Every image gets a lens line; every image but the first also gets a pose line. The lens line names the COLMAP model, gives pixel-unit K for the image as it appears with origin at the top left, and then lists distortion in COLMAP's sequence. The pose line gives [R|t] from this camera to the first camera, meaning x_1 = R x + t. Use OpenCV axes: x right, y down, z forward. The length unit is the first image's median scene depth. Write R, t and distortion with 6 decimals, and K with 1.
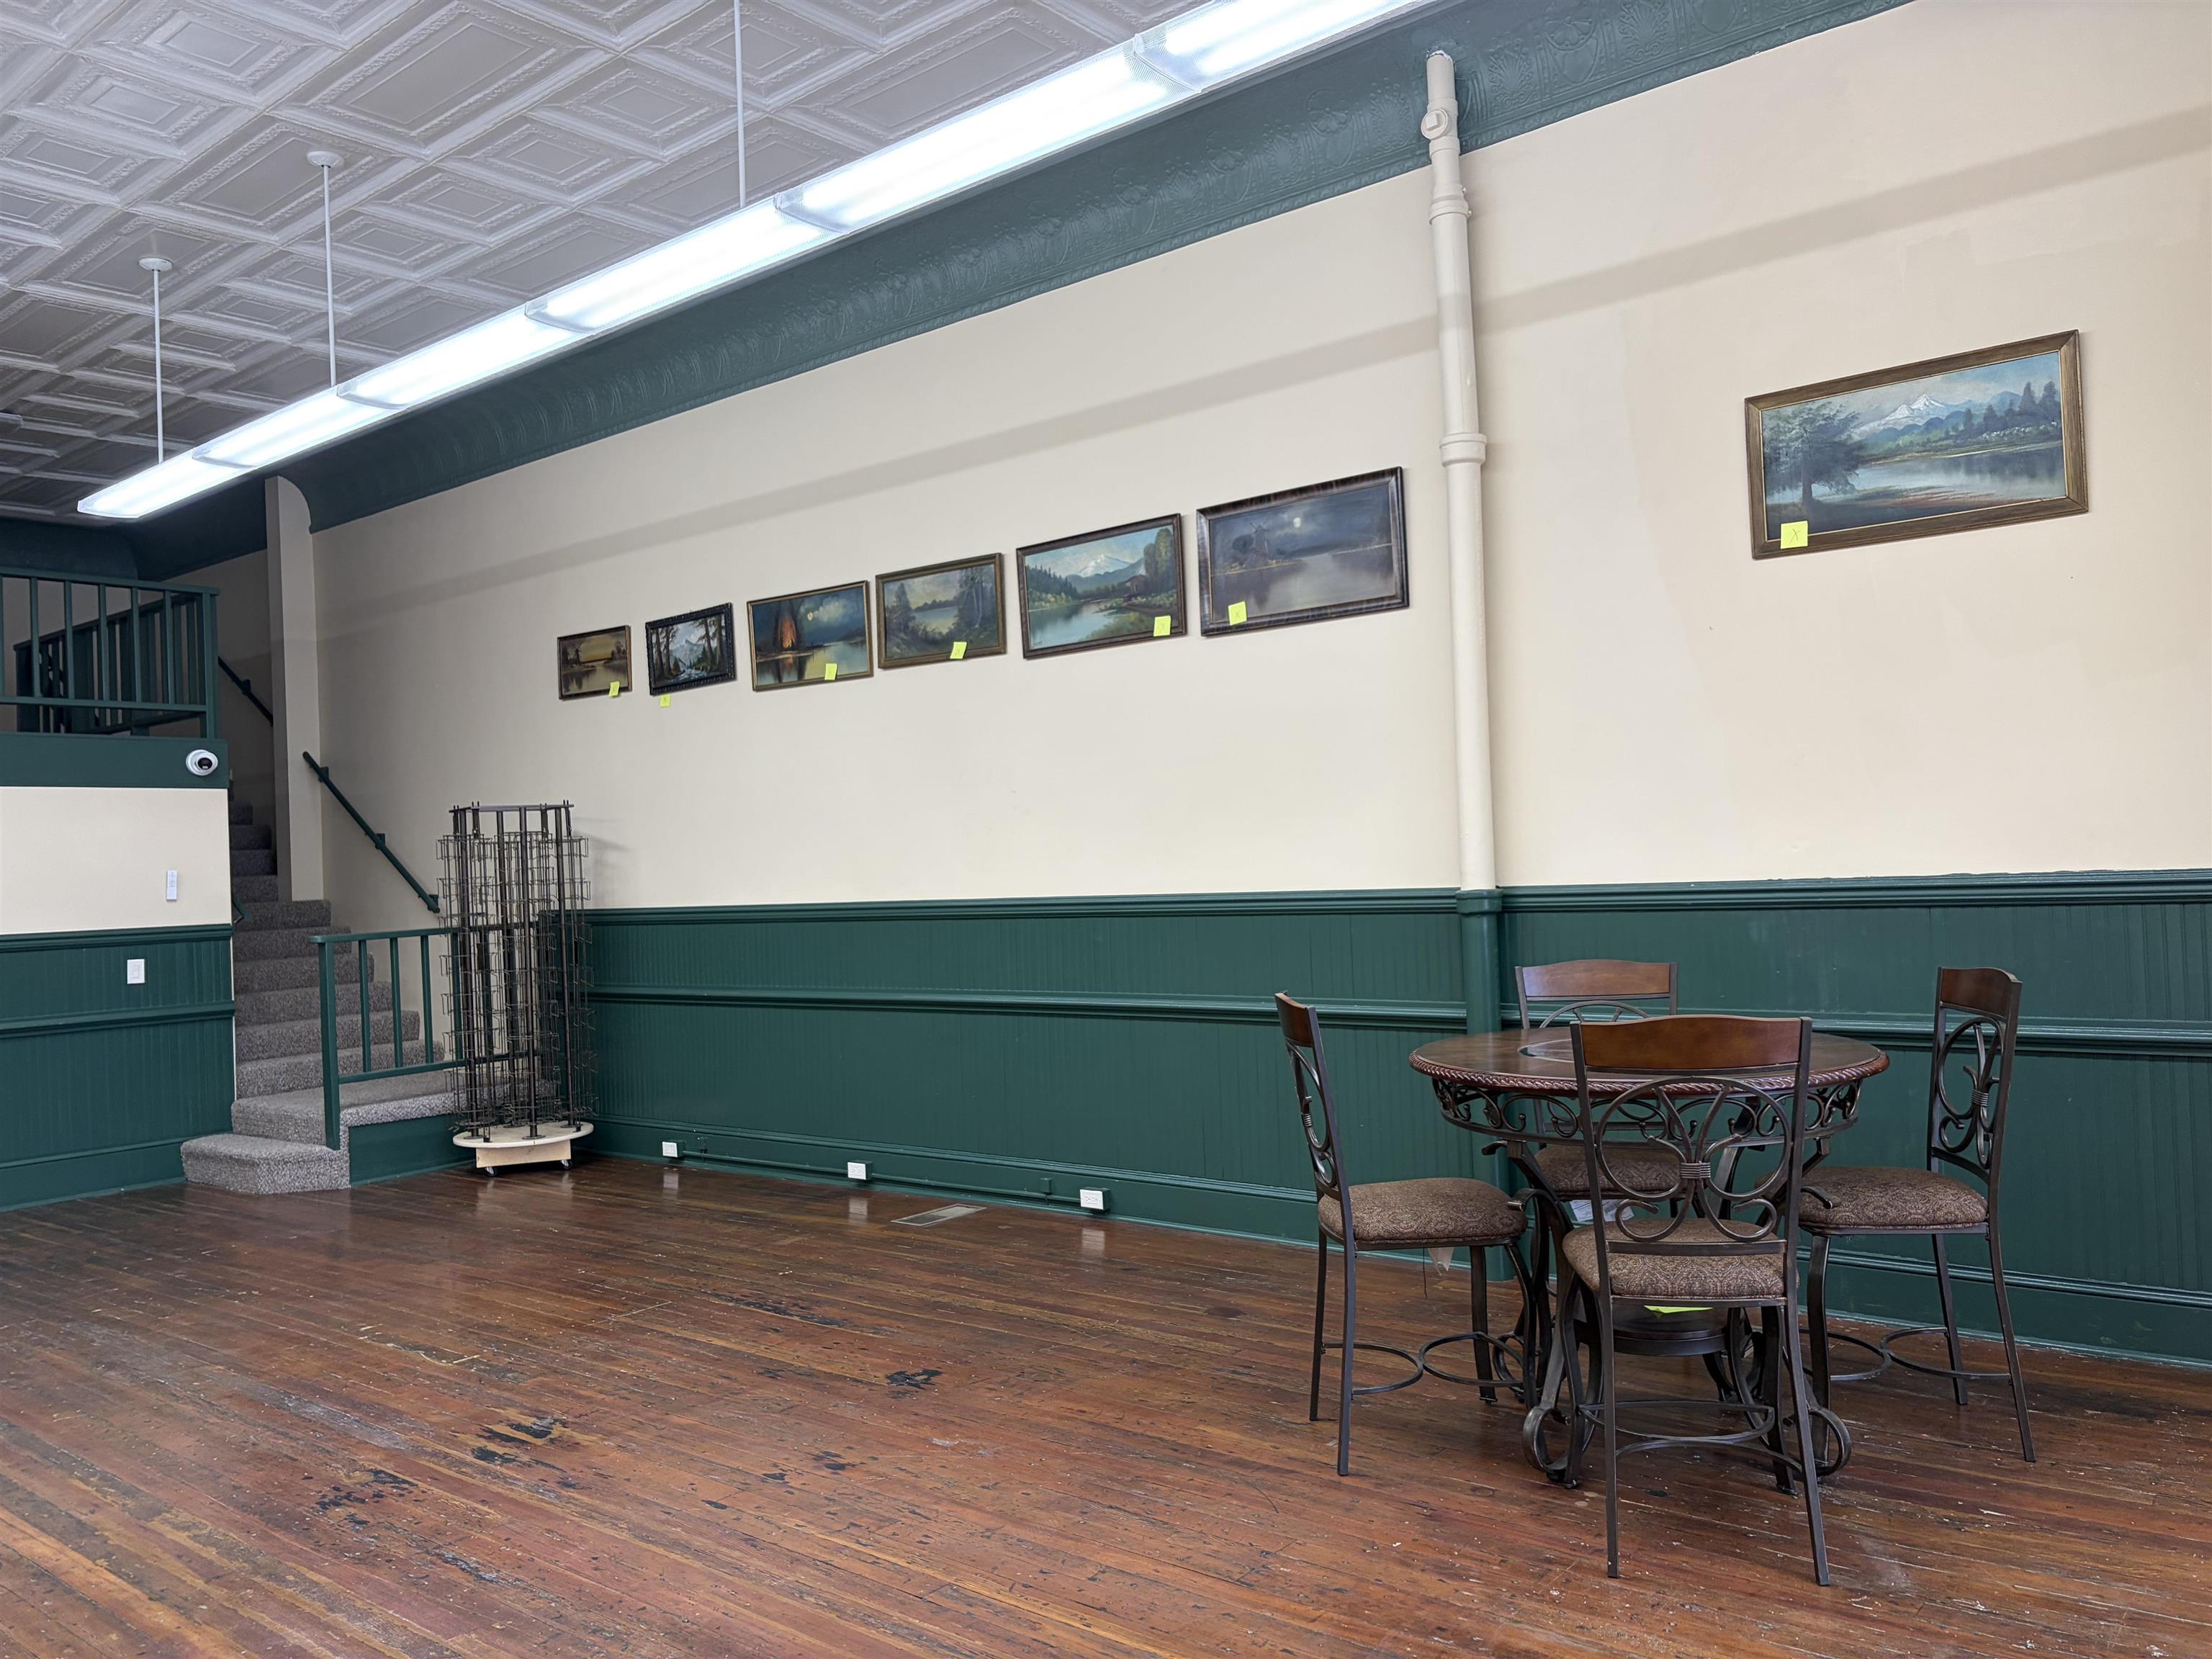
lens RADIAL K [[1663.3, 0, 1106.0], [0, 1663.3, 829.5], [0, 0, 1]] dist [0.061552, -0.046437]
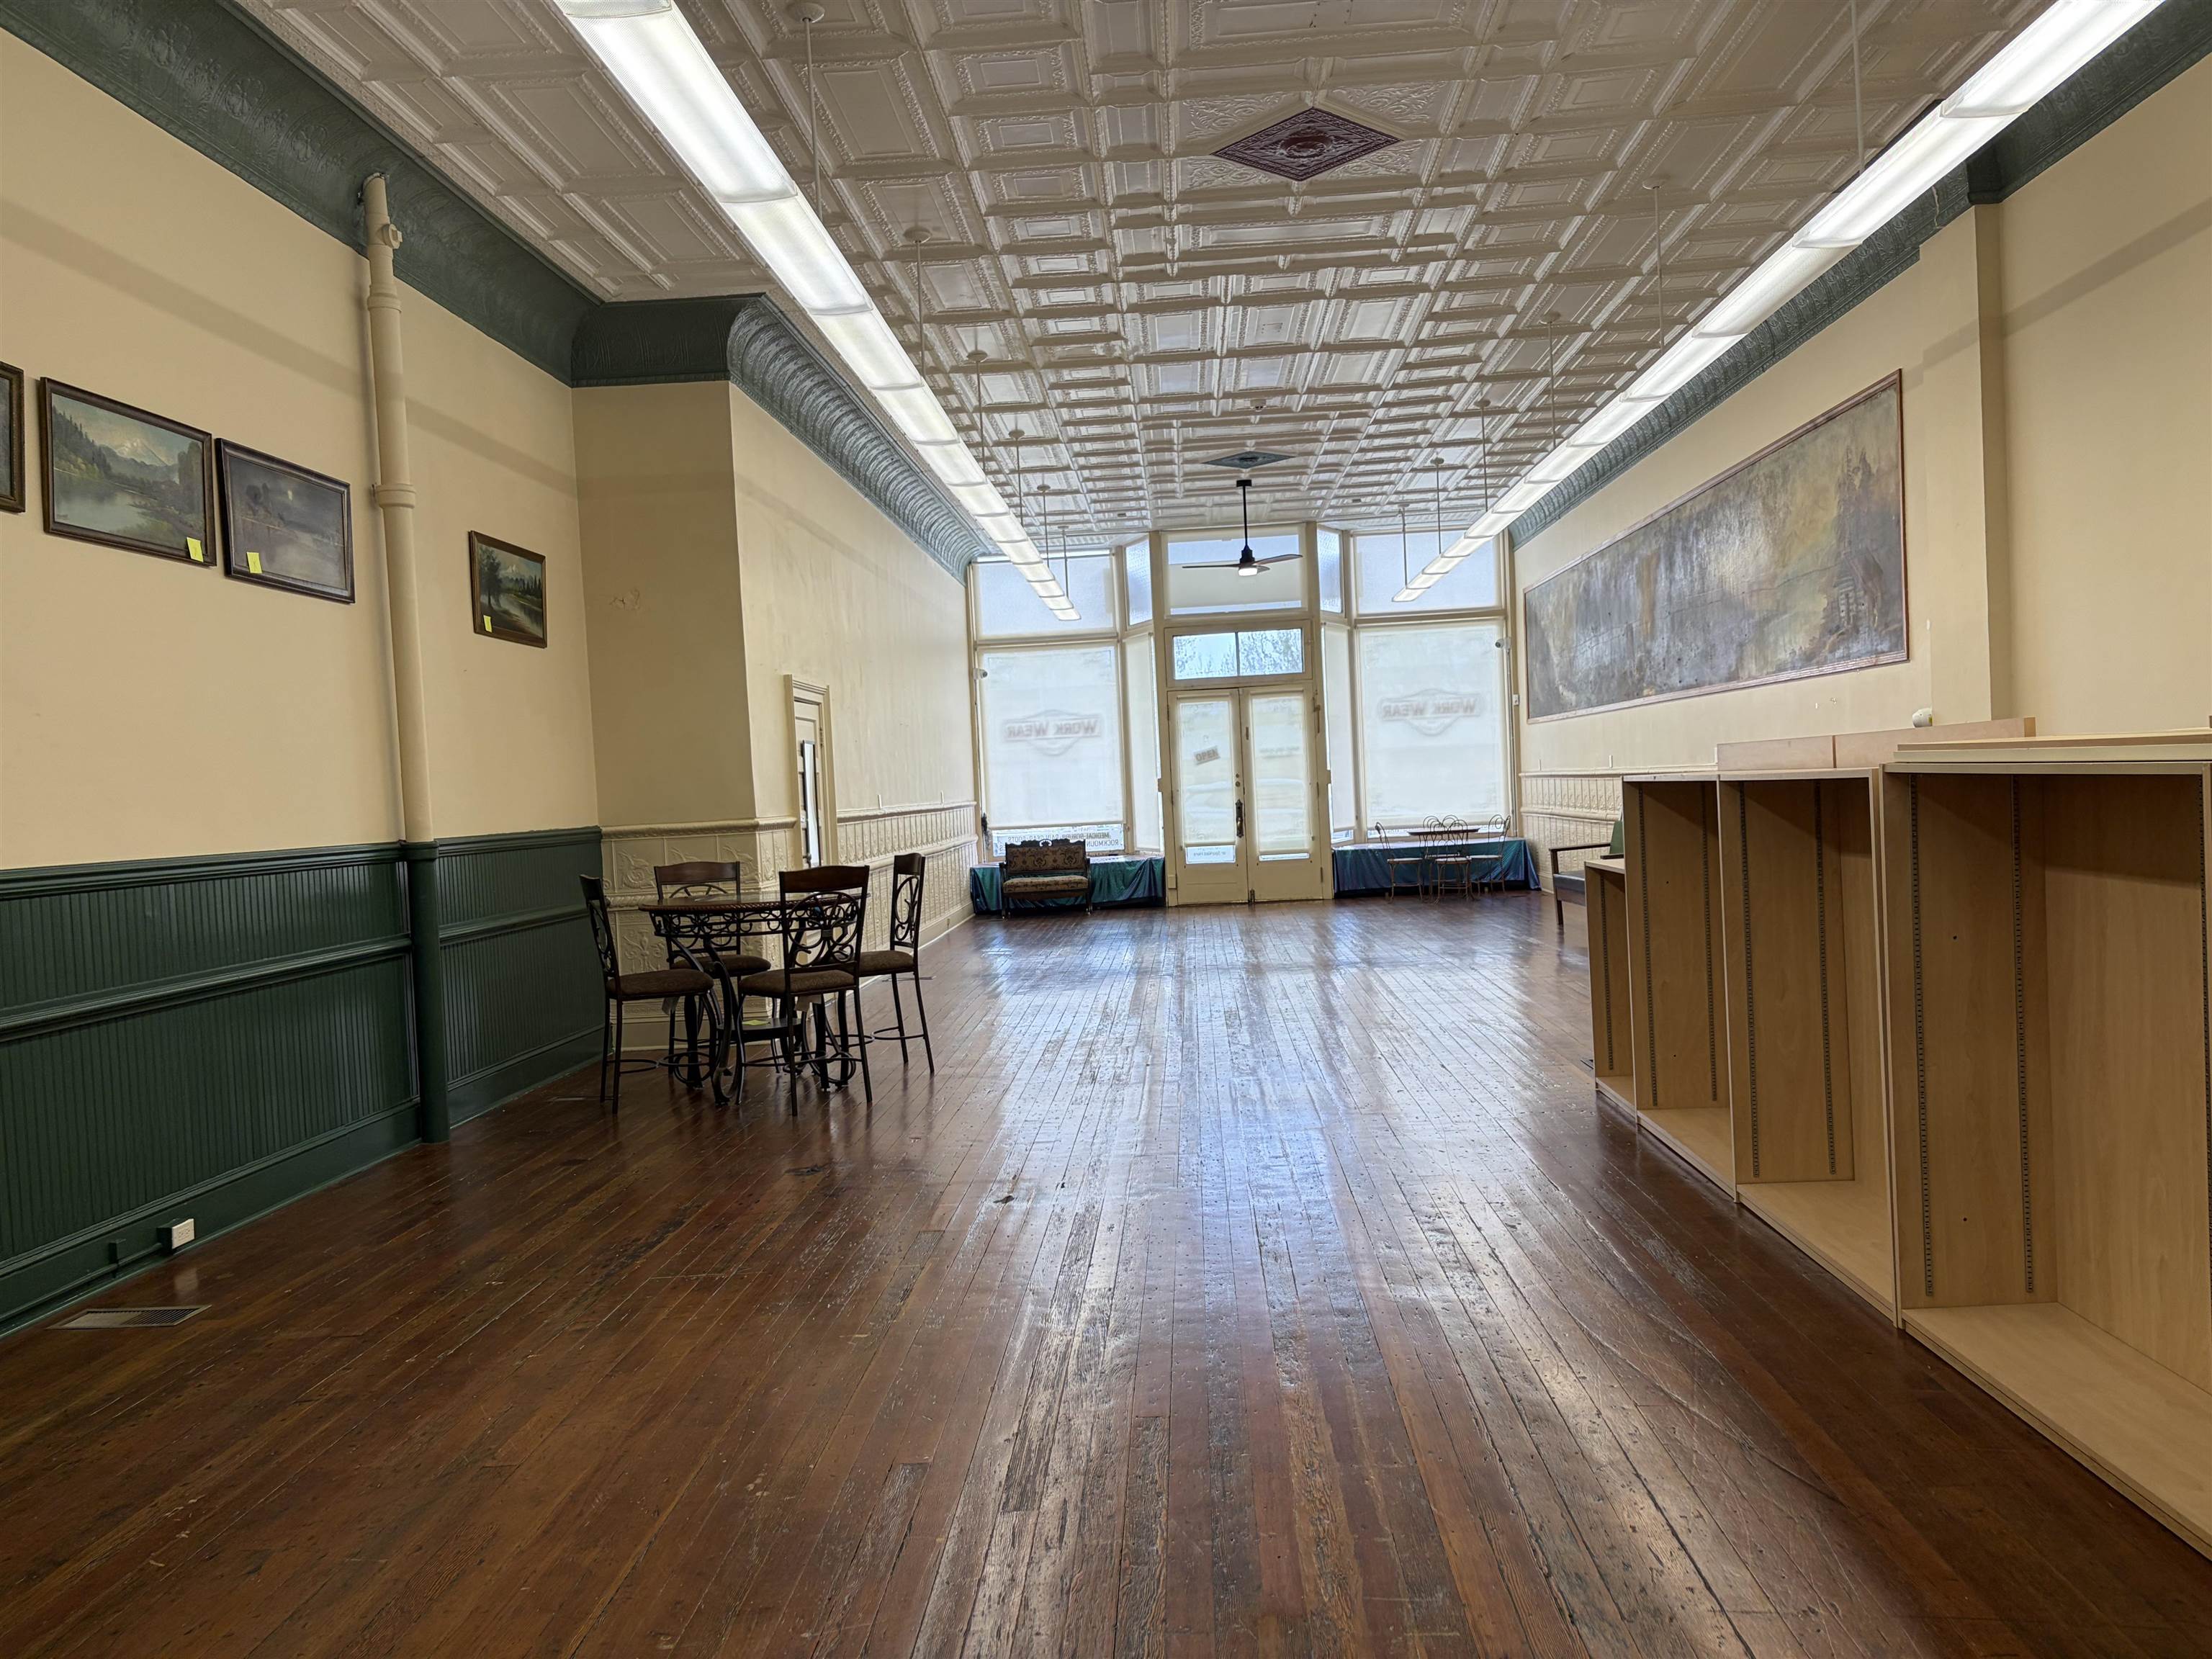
lens RADIAL K [[1663.3, 0, 1106.0], [0, 1663.3, 829.5], [0, 0, 1]] dist [0.061552, -0.046437]
pose [[-0.591362, 0.052953, 0.804666, -0.910848], [0.060016, 0.997964, -0.021567, 0.069599], [-0.804170, 0.035539, -0.593336, 1.086537]]
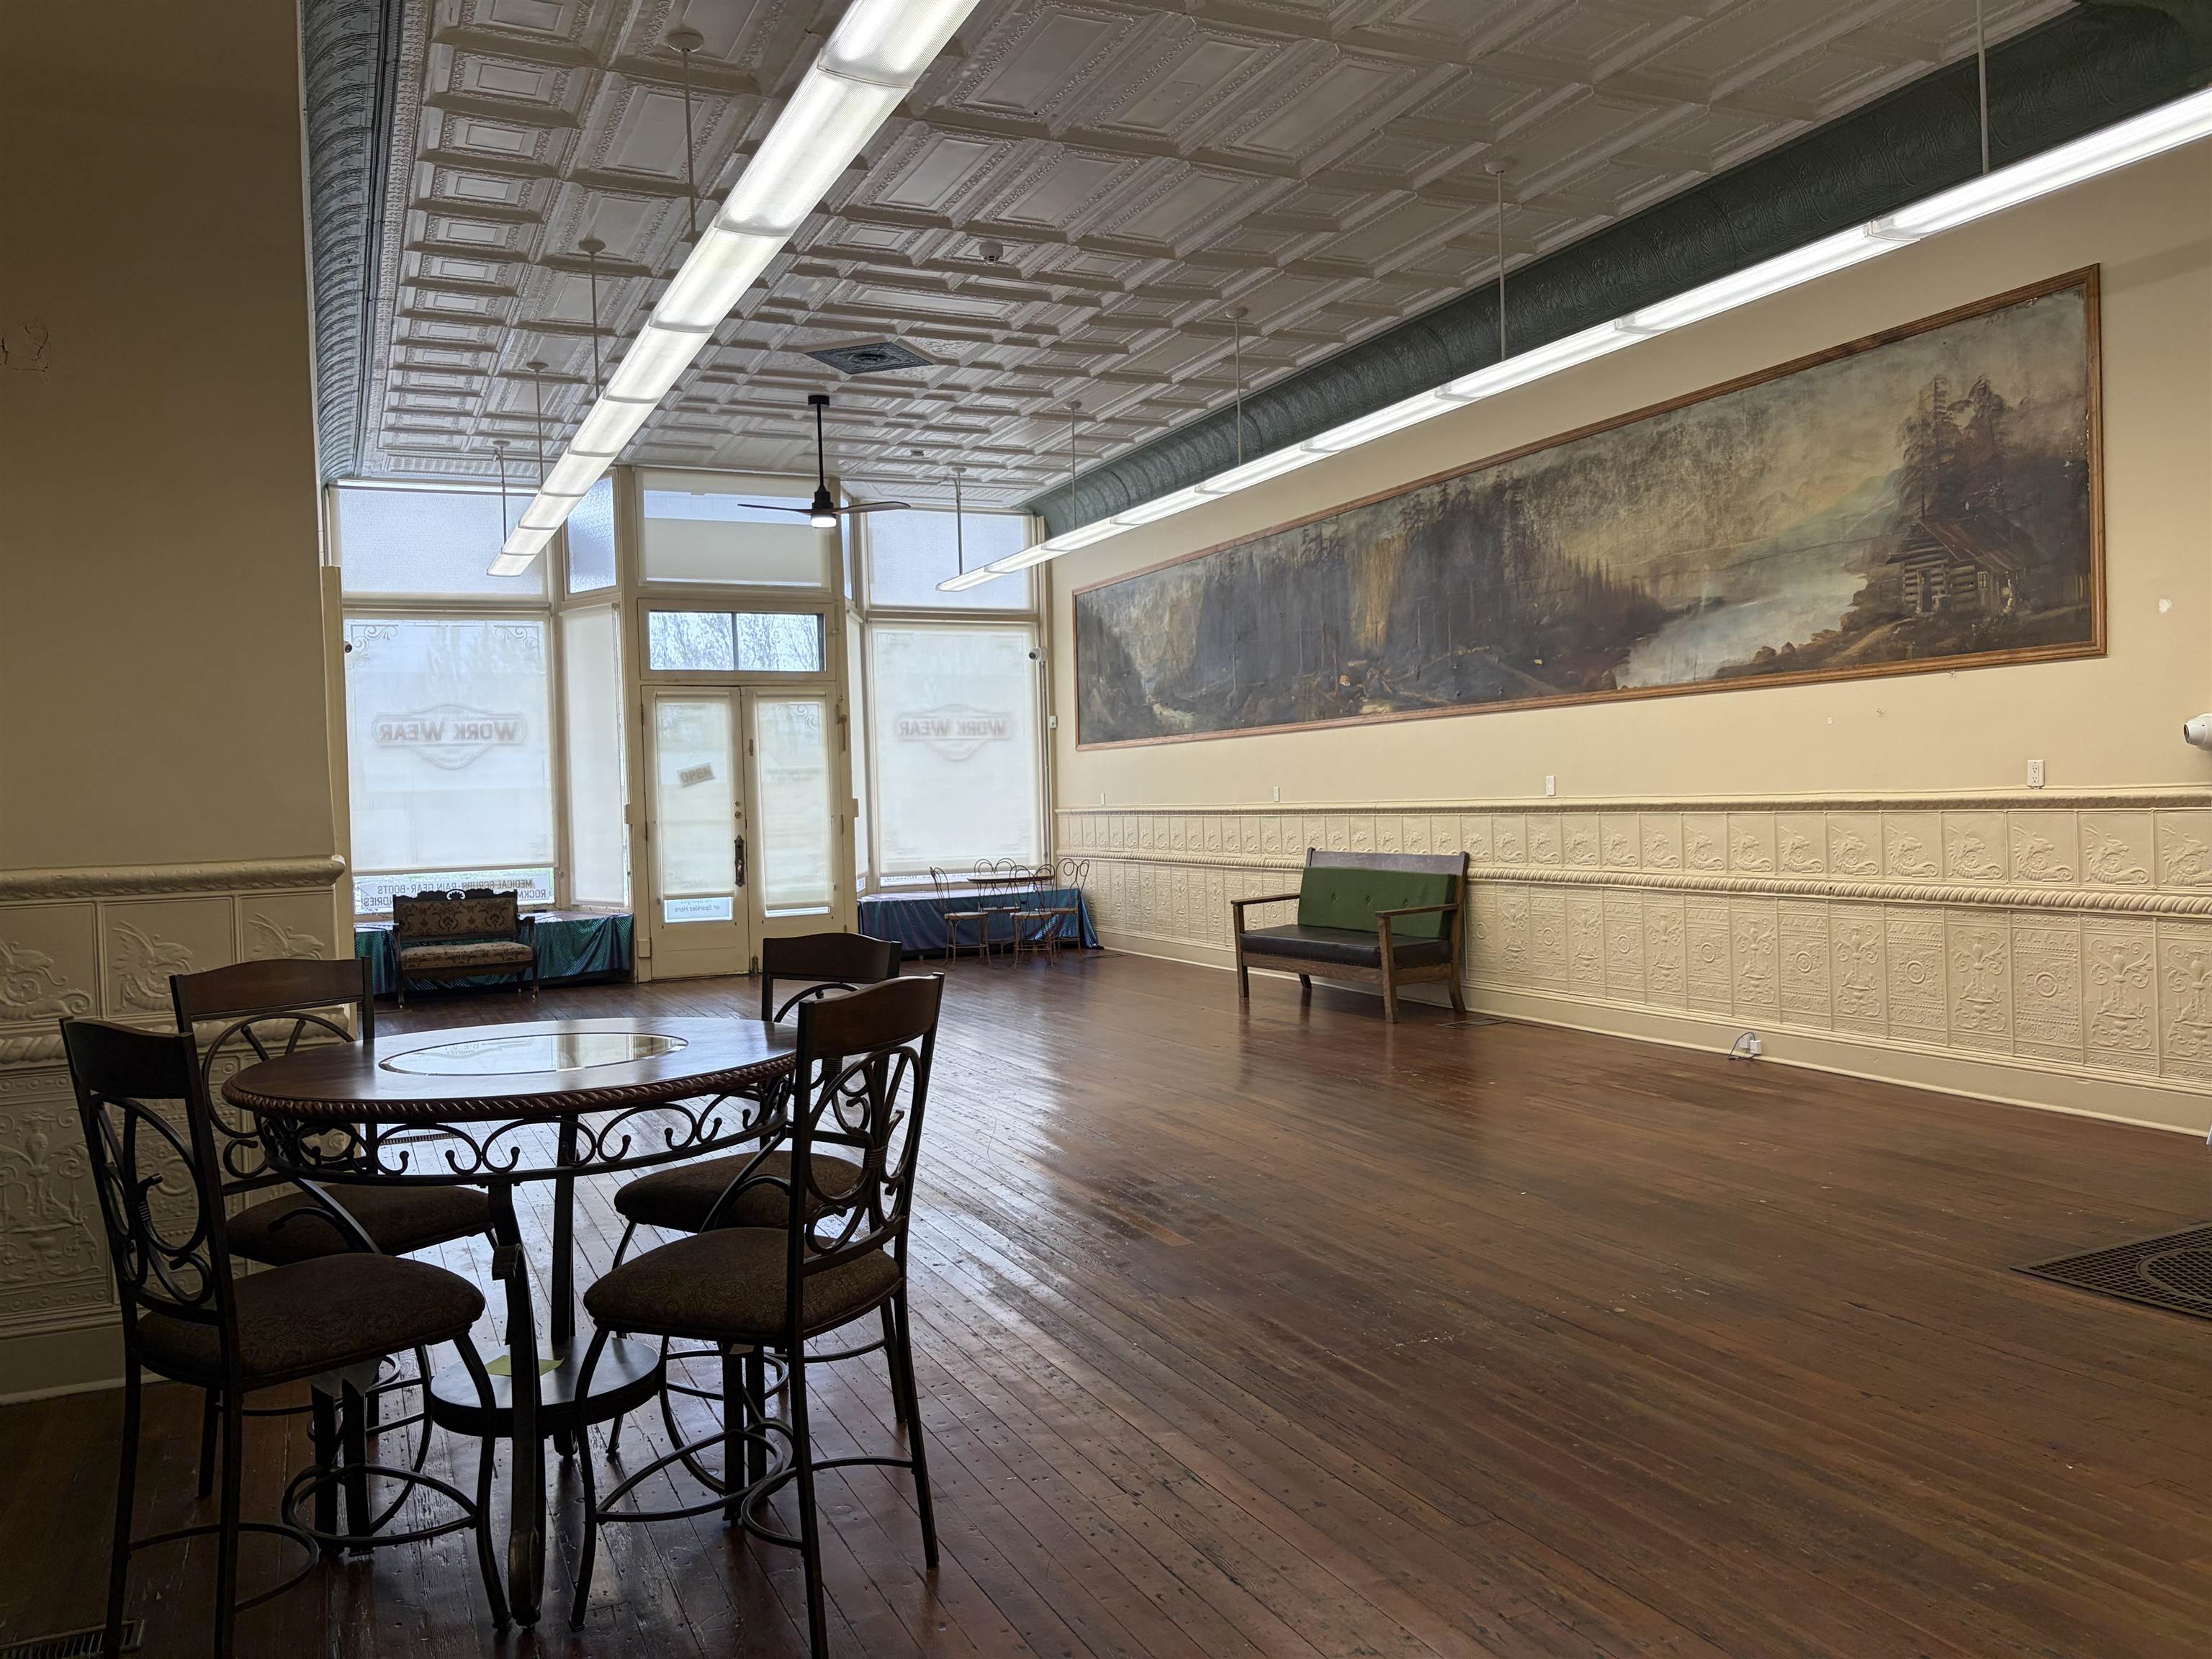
lens RADIAL K [[1663.3, 0, 1106.0], [0, 1663.3, 829.5], [0, 0, 1]] dist [0.061552, -0.046437]
pose [[-0.898634, 0.061483, 0.434369, -0.179452], [0.059199, 0.998069, -0.018799, 0.034278], [-0.434686, 0.008821, -0.900539, 0.941907]]
